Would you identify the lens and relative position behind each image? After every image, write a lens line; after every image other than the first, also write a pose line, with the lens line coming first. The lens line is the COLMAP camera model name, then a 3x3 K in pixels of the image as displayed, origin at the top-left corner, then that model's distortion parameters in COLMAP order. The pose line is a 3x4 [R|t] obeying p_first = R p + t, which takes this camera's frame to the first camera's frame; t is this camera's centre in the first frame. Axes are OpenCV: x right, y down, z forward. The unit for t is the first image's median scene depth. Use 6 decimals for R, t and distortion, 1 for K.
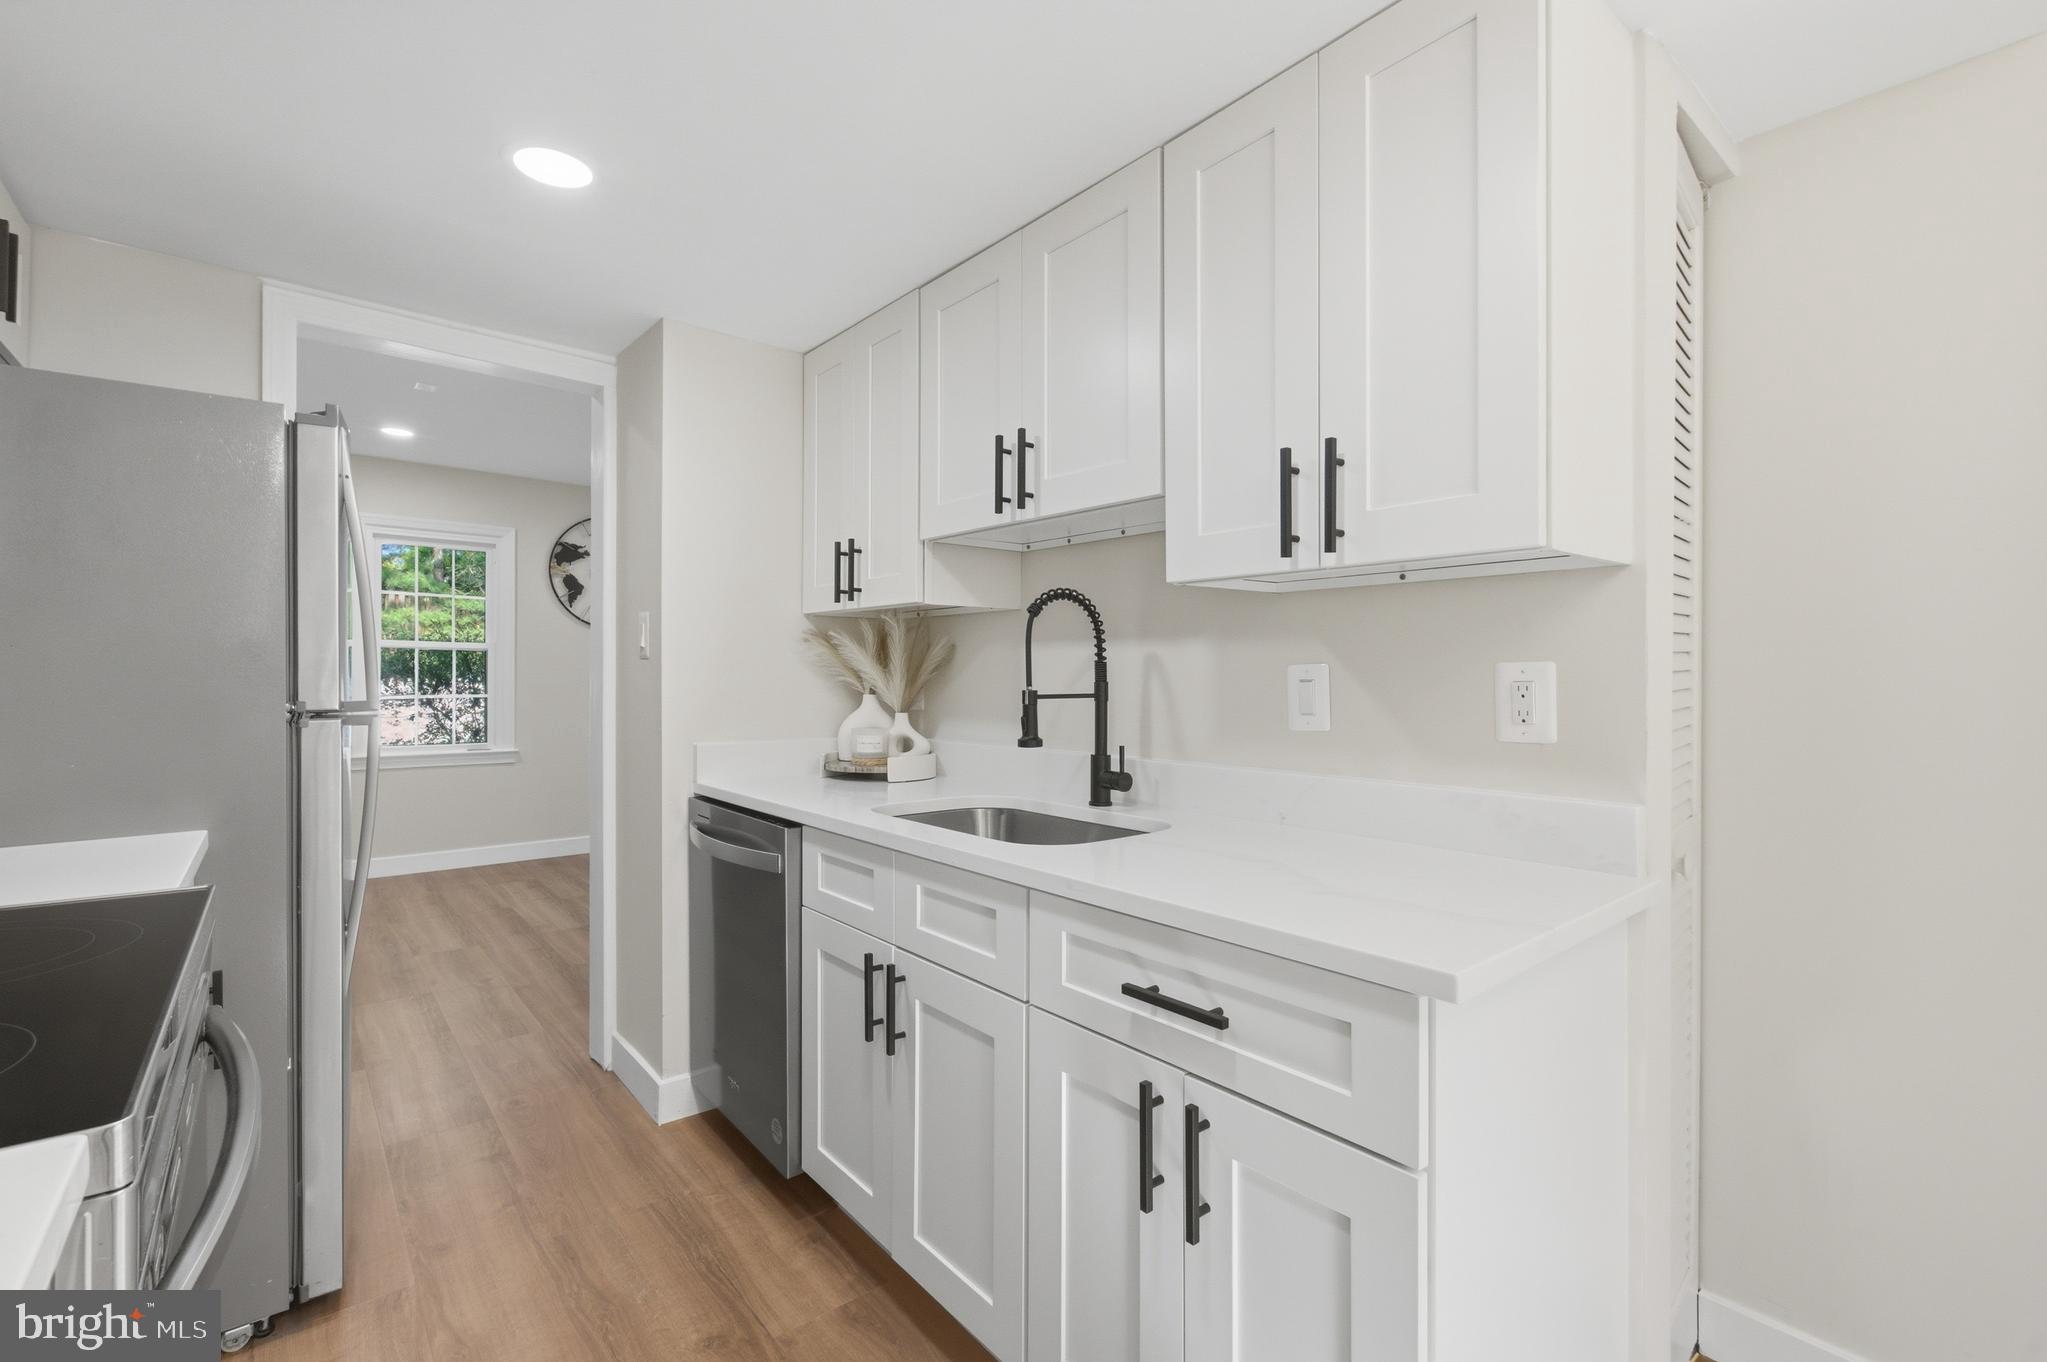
lens RADIAL K [[891.0, 0, 1013.3], [0, 891.0, 682.0], [0, 0, 1]] dist [0.003925, 0.000378]
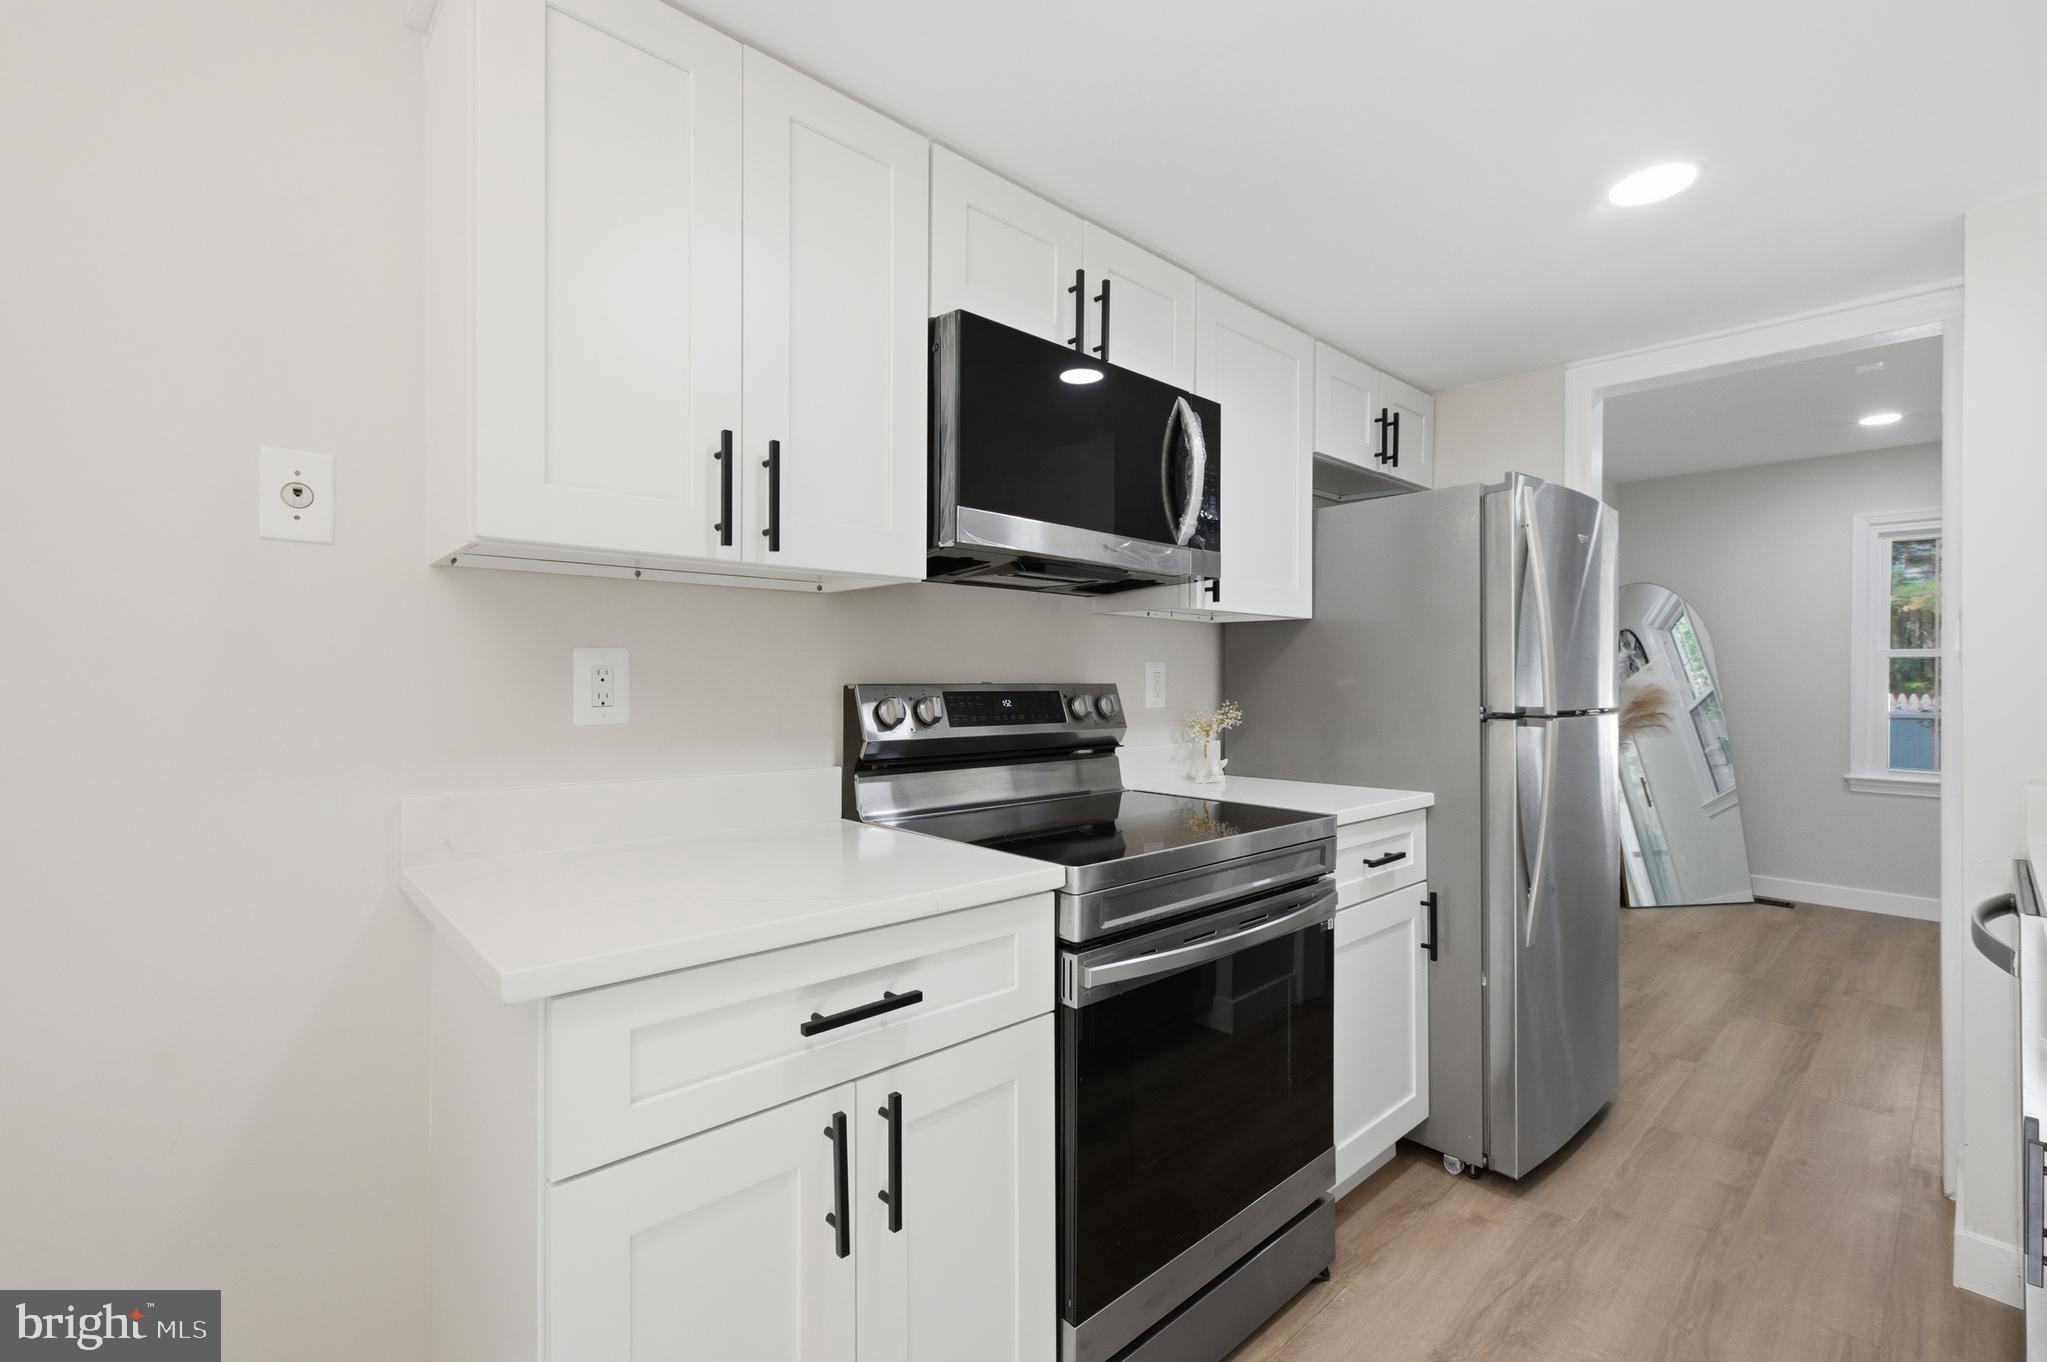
lens RADIAL K [[891.0, 0, 1012.7], [0, 891.0, 682.4], [0, 0, 1]] dist [0.003925, 0.000378]
pose [[0.048862, -0.006065, -0.998787, 0.406390], [-0.010652, 0.999922, -0.006592, 0.003329], [0.998749, 0.010961, 0.048793, 0.207351]]
